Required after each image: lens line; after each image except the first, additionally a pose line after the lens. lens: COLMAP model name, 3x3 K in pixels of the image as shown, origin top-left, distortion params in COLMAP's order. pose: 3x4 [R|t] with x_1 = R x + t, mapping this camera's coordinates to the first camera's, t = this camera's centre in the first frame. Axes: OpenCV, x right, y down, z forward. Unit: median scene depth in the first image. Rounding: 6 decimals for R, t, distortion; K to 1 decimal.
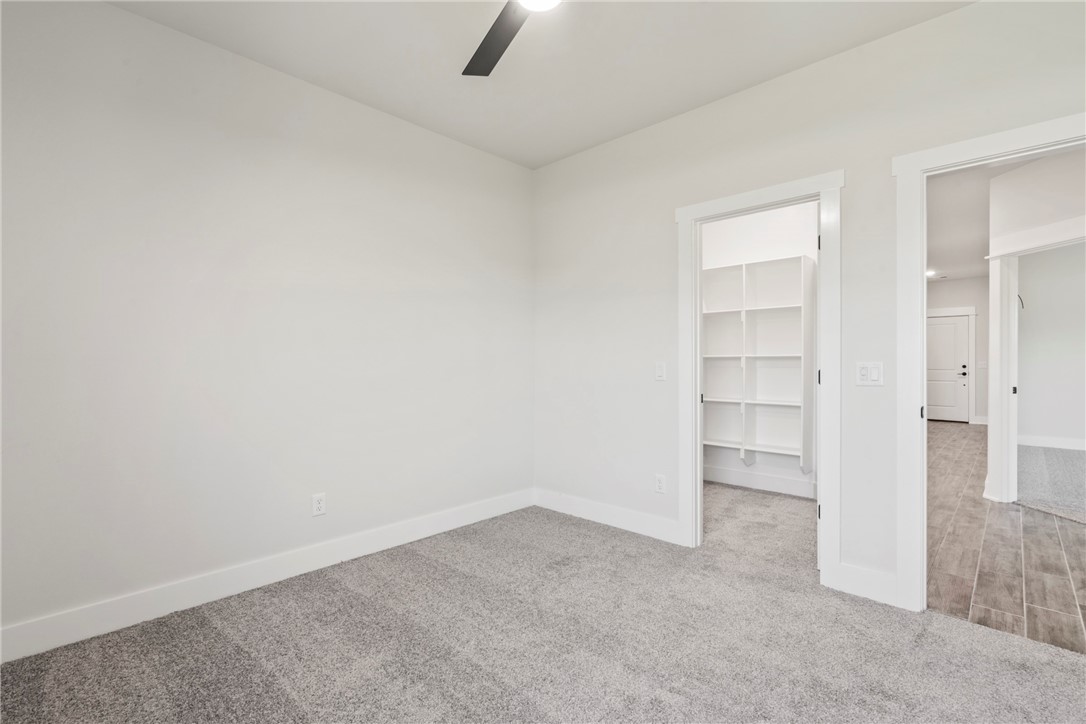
lens RADIAL K [[491.1, 0, 539.5], [0, 491.1, 363.1], [0, 0, 1]] dist [-0.001710, 0.000084]
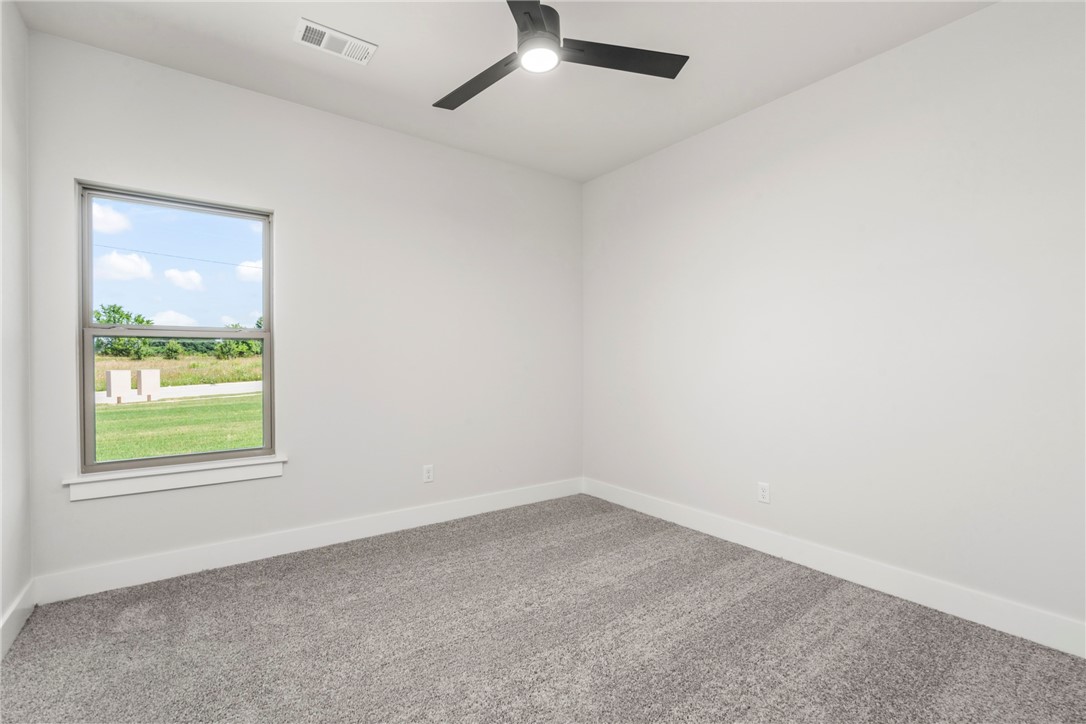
lens RADIAL K [[491.1, 0, 539.5], [0, 491.1, 363.1], [0, 0, 1]] dist [-0.001710, 0.000084]
pose [[-0.195512, 0.009225, -0.980658, 0.704735], [0.010027, 0.999922, 0.007408, -0.009157], [0.980650, -0.008385, -0.195590, 0.735079]]
